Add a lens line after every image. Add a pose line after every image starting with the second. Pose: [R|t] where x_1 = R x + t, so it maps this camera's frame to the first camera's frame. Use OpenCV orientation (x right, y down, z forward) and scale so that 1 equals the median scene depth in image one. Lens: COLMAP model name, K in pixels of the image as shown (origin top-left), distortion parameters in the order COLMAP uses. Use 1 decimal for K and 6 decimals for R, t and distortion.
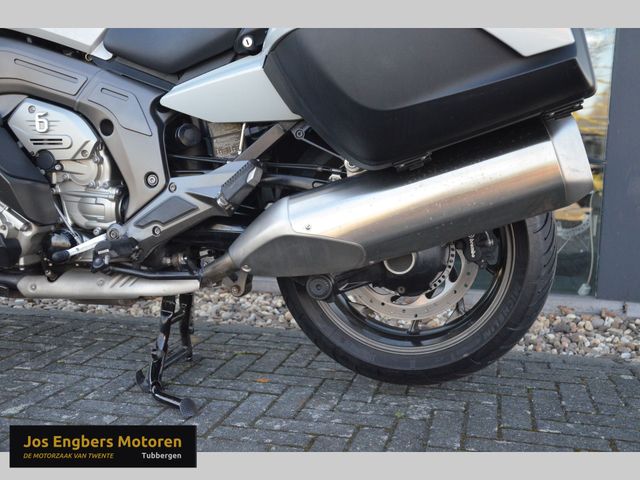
lens RADIAL K [[704.5, 0, 325.8], [0, 704.5, 251.6], [0, 0, 1]] dist [-0.039871, 0.279823]
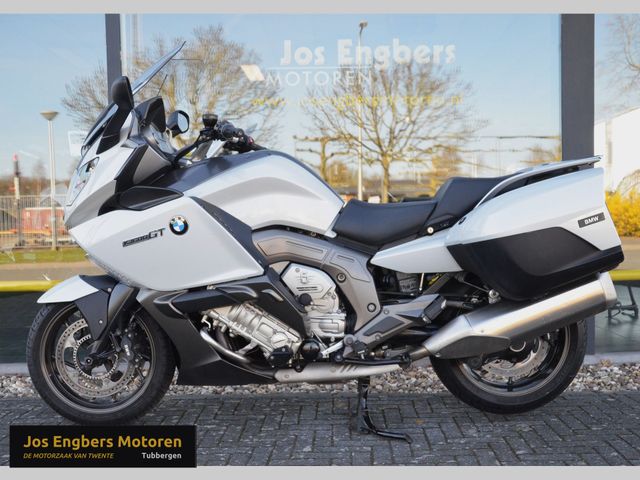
lens RADIAL K [[730.3, 0, 327.4], [0, 730.3, 256.8], [0, 0, 1]] dist [-0.044152, 0.246558]
pose [[0.977052, -0.049148, 0.207255, -0.707100], [0.065934, 0.995011, -0.074876, -0.097642], [-0.202541, 0.086823, 0.975417, -0.721043]]
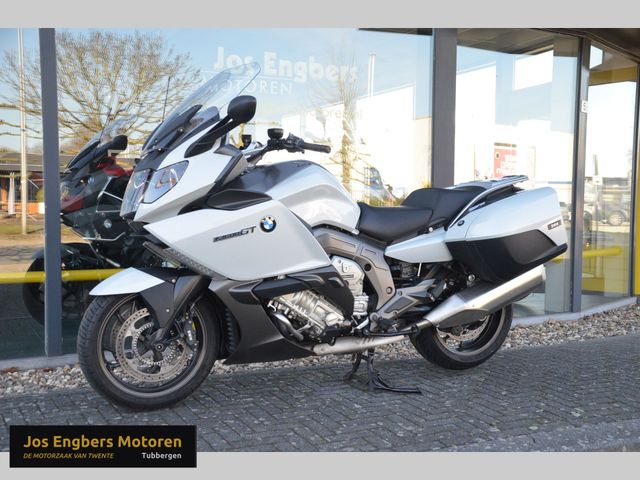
lens RADIAL K [[779.8, 0, 319.7], [0, 779.8, 251.9], [0, 0, 1]] dist [0.063975, 0.022911]
pose [[0.772328, -0.055026, 0.632836, -1.899734], [0.090655, 0.995591, -0.024069, -0.179260], [-0.628722, 0.075959, 0.773912, -0.724556]]
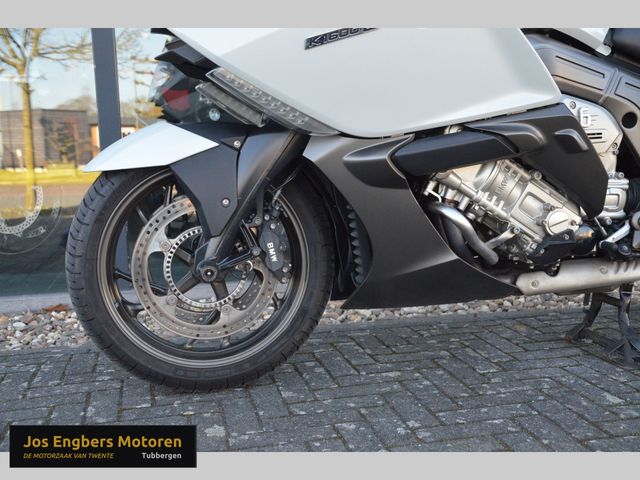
lens RADIAL K [[730.3, 0, 327.4], [0, 730.3, 256.8], [0, 0, 1]] dist [-0.044152, 0.246558]
pose [[0.890919, -0.102741, 0.442388, -1.214143], [0.098692, 0.994596, 0.032232, -0.053491], [-0.443309, 0.014944, 0.896244, 0.225402]]
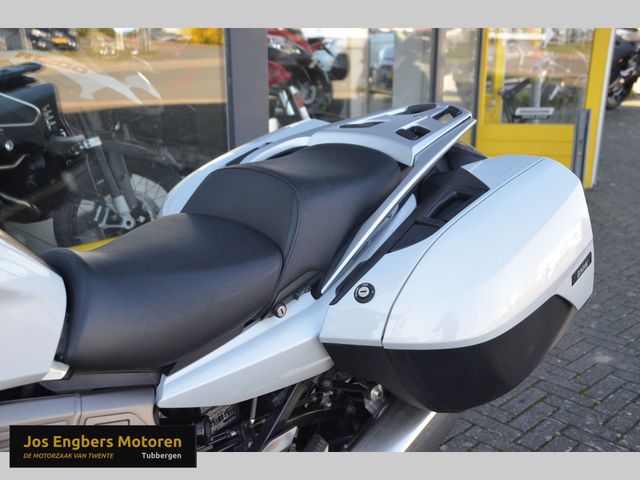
lens RADIAL K [[730.3, 0, 327.4], [0, 730.3, 256.8], [0, 0, 1]] dist [-0.044152, 0.246558]
pose [[0.530822, -0.290288, 0.796217, -0.702641], [0.124145, 0.956007, 0.265780, -0.541242], [-0.838341, -0.042236, 0.543507, 0.441727]]
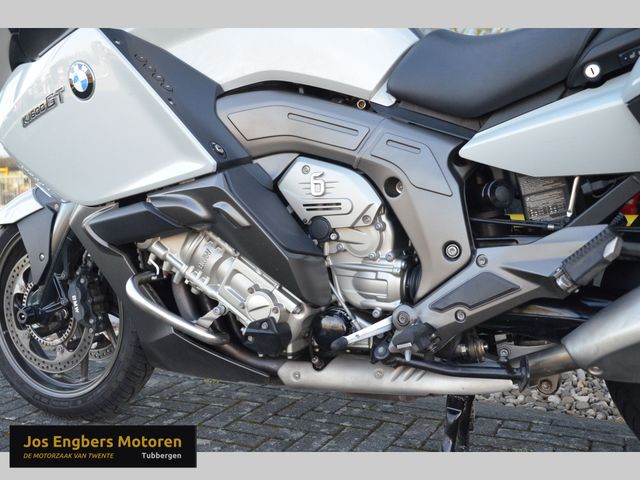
lens RADIAL K [[687.1, 0, 323.4], [0, 687.1, 250.8], [0, 0, 1]] dist [-0.065404, 0.303178]
pose [[0.977530, -0.013722, -0.210351, -0.223419], [0.003184, 0.998726, -0.050357, -0.062410], [0.210774, 0.048556, 0.976328, 0.207606]]
